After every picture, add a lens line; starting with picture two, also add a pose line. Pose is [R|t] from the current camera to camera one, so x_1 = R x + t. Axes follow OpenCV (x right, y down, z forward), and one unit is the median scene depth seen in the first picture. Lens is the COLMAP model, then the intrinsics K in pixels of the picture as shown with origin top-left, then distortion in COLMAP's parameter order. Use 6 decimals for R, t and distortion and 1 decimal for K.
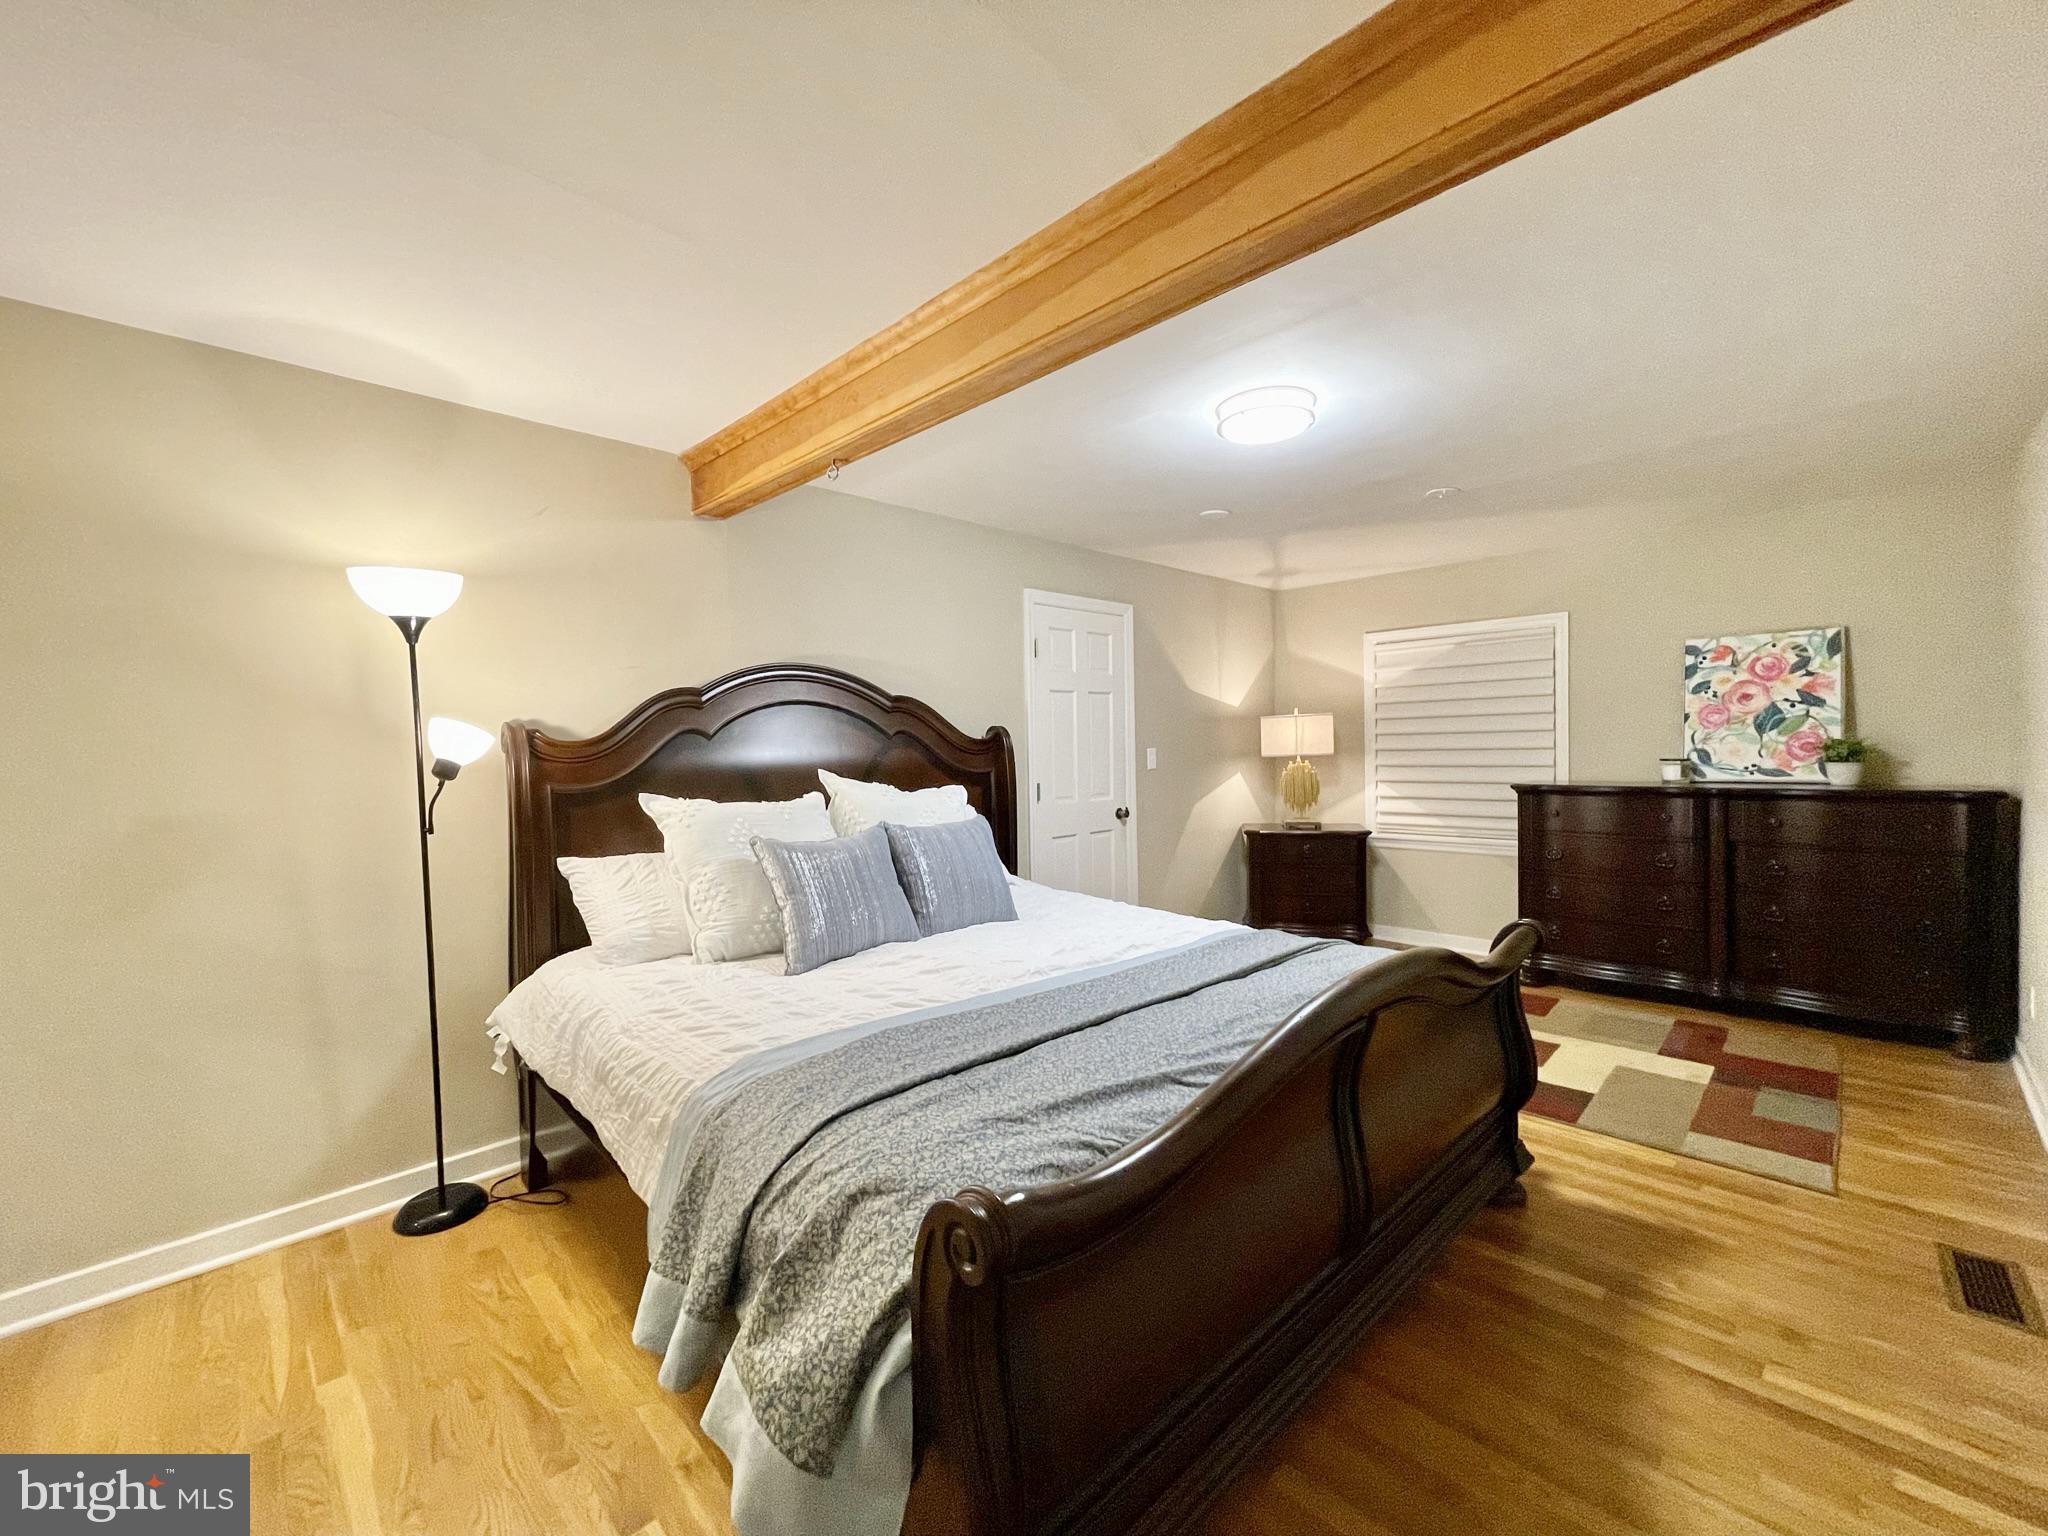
lens RADIAL K [[825.4, 0, 1020.2], [0, 825.4, 768.3], [0, 0, 1]] dist [-0.008089, 0.004451]
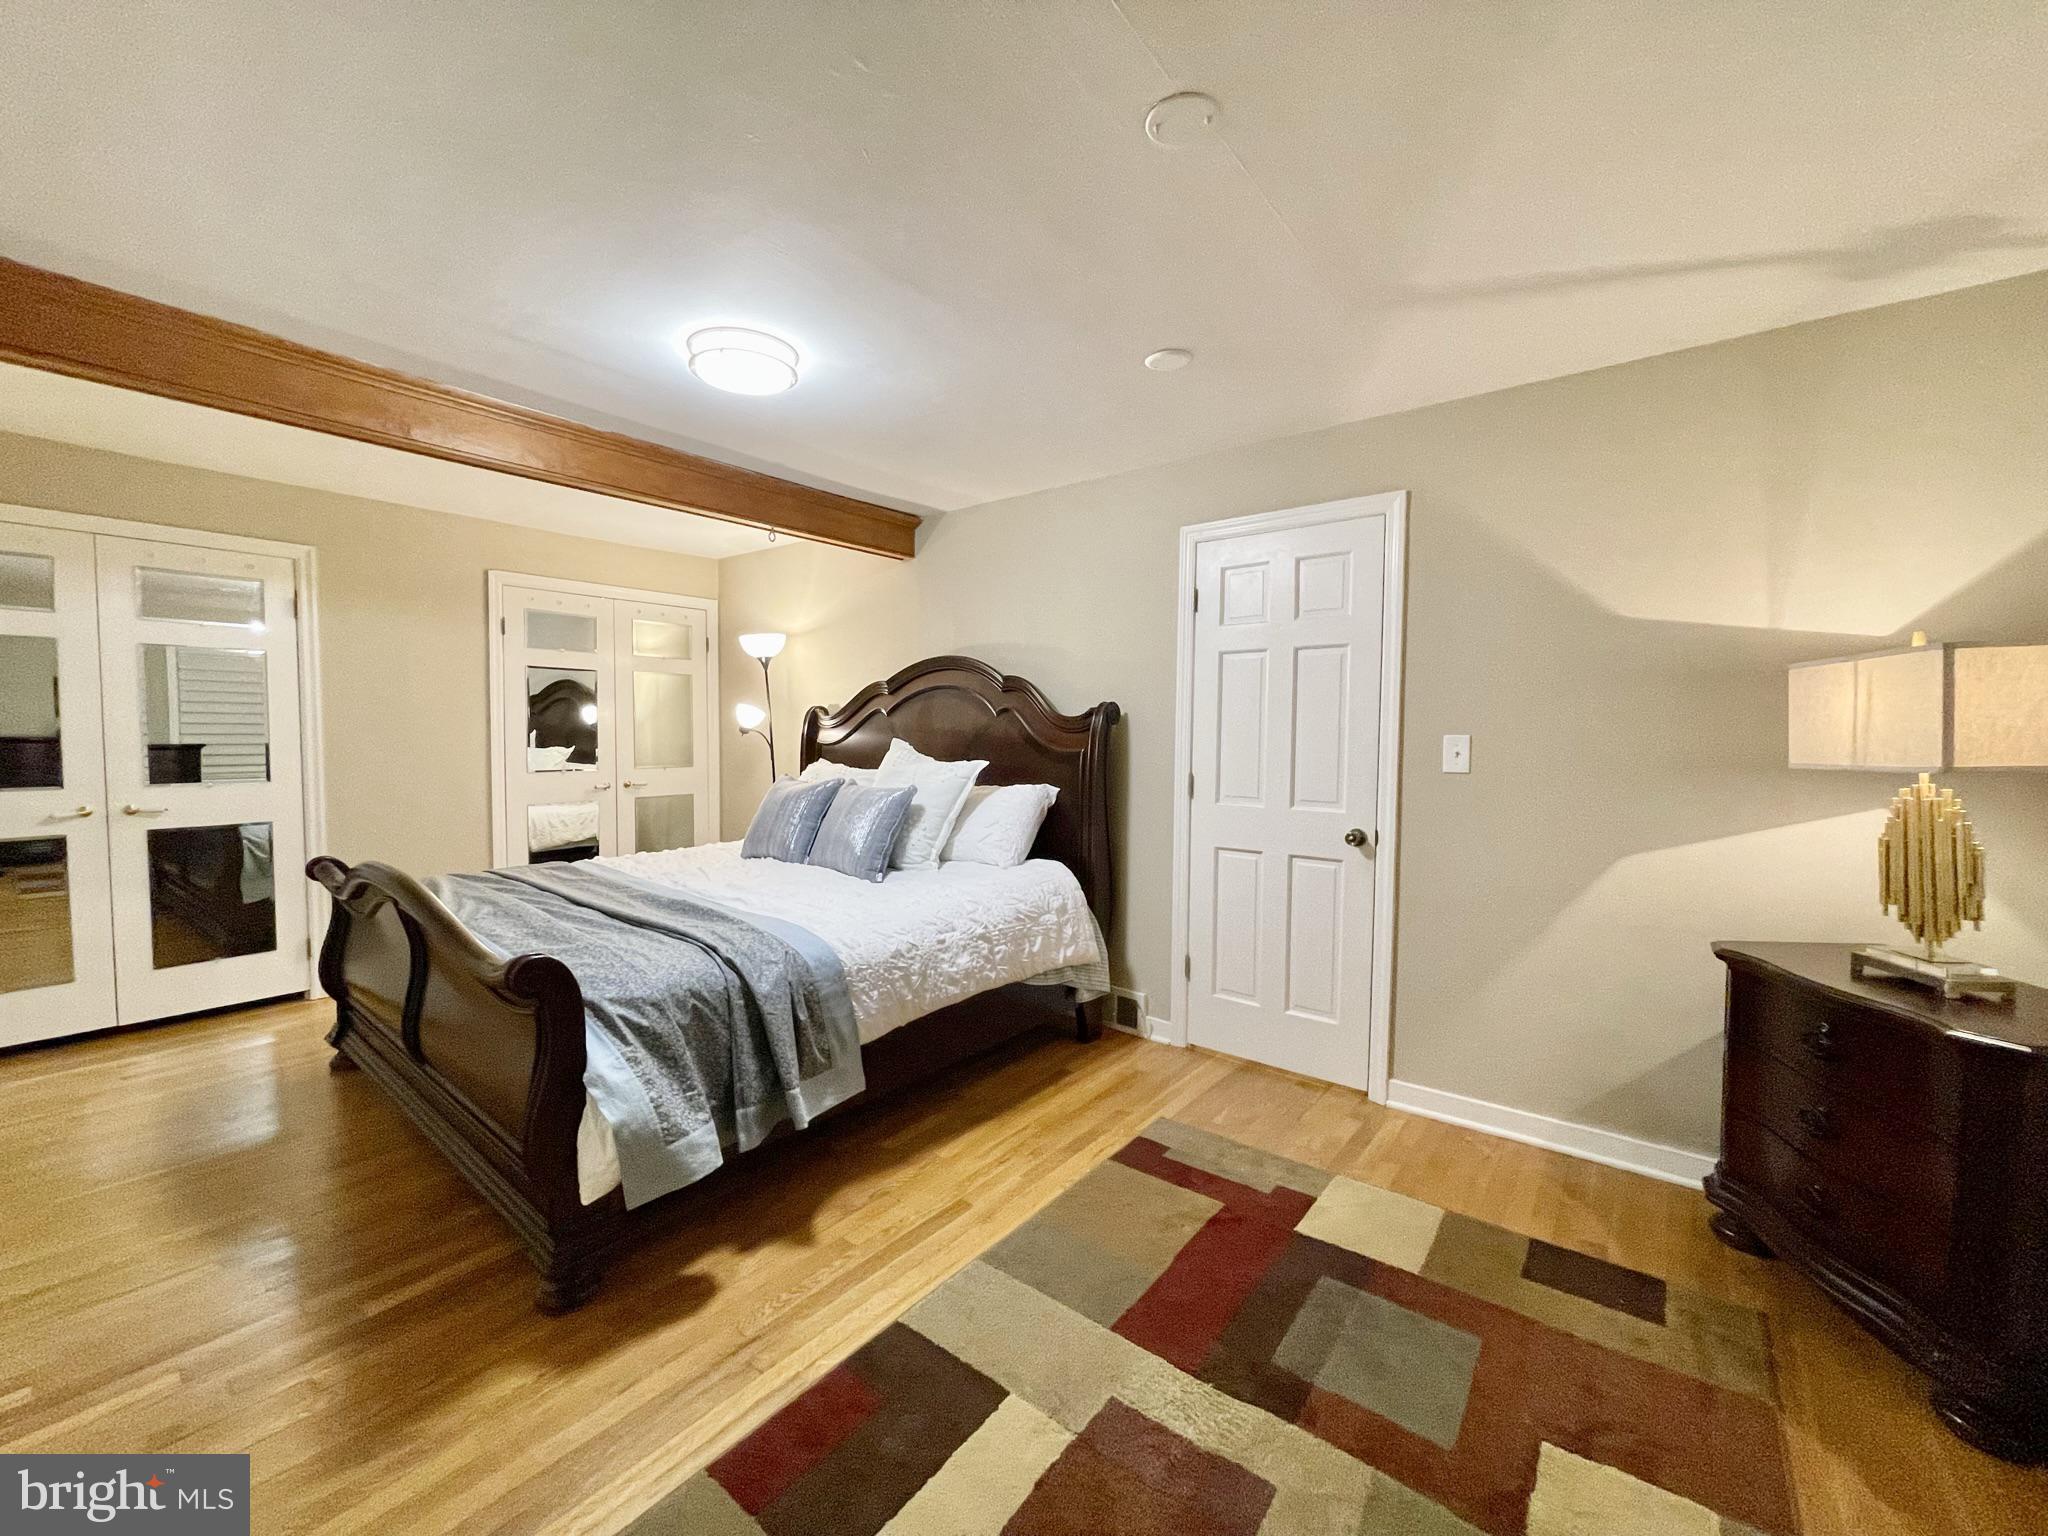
lens RADIAL K [[825.4, 0, 1020.2], [0, 825.4, 768.3], [0, 0, 1]] dist [-0.008089, 0.004451]
pose [[0.126313, 0.072379, -0.989346, 0.829804], [-0.030891, 0.997138, 0.069005, -0.038395], [0.991509, 0.021845, 0.128187, 0.787739]]
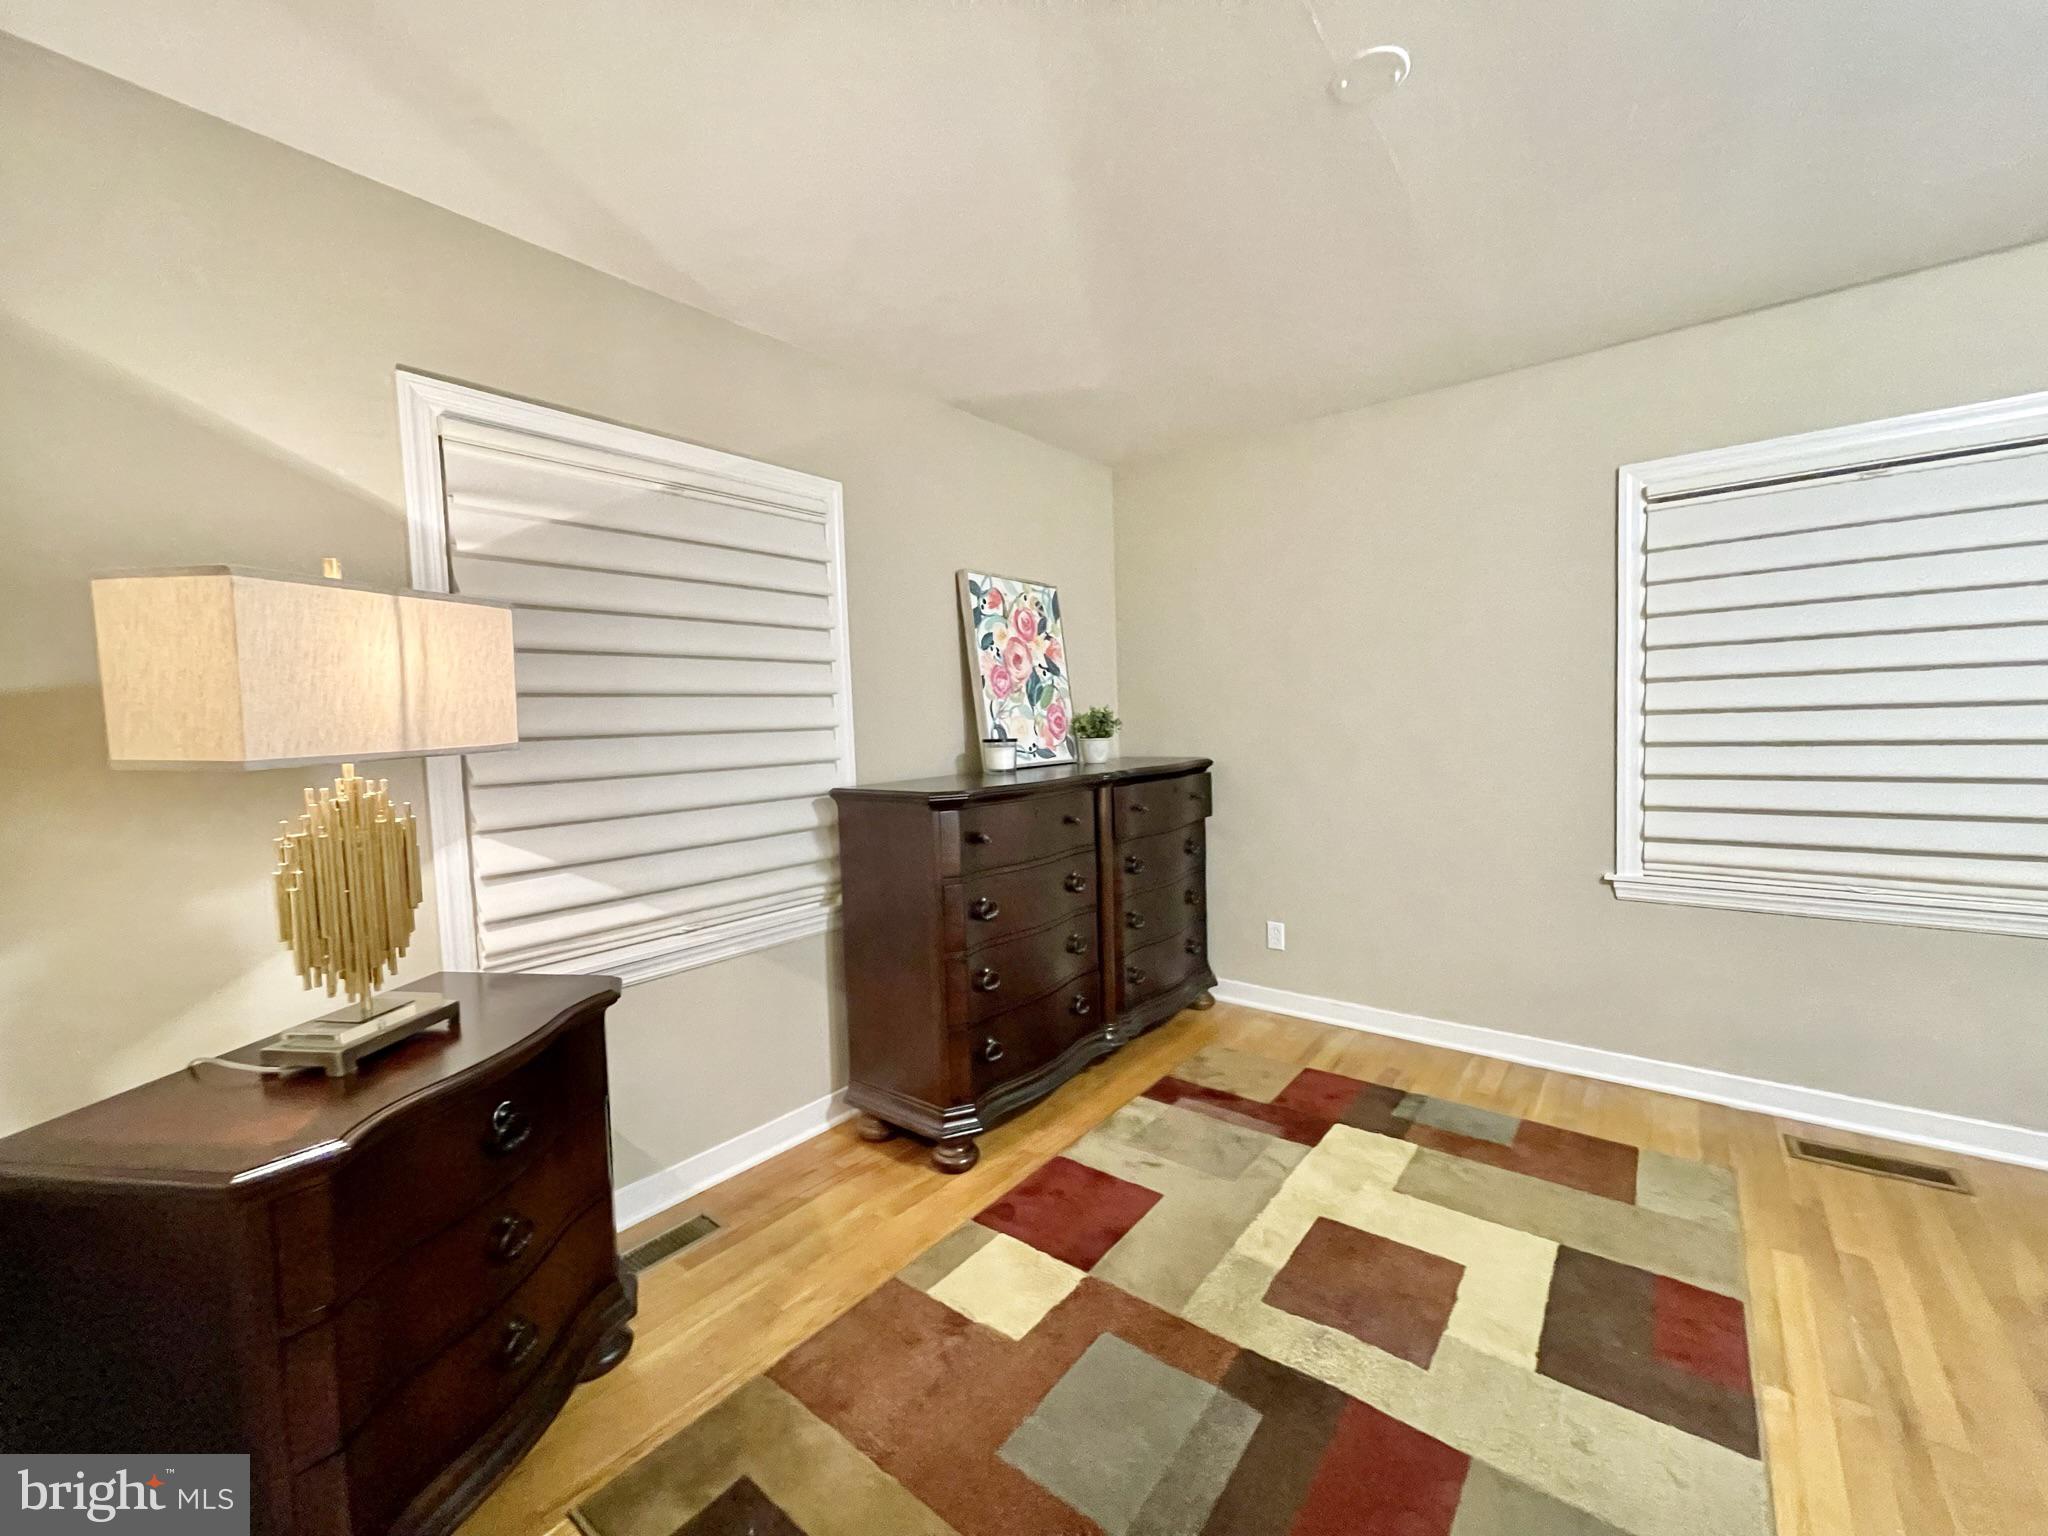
lens RADIAL K [[825.4, 0, 1020.2], [0, 825.4, 768.3], [0, 0, 1]] dist [-0.008089, 0.004451]
pose [[-0.119994, -0.034329, 0.992181, 0.100430], [0.058012, 0.997452, 0.041527, -0.015442], [-0.991078, 0.062542, -0.117697, 1.113331]]
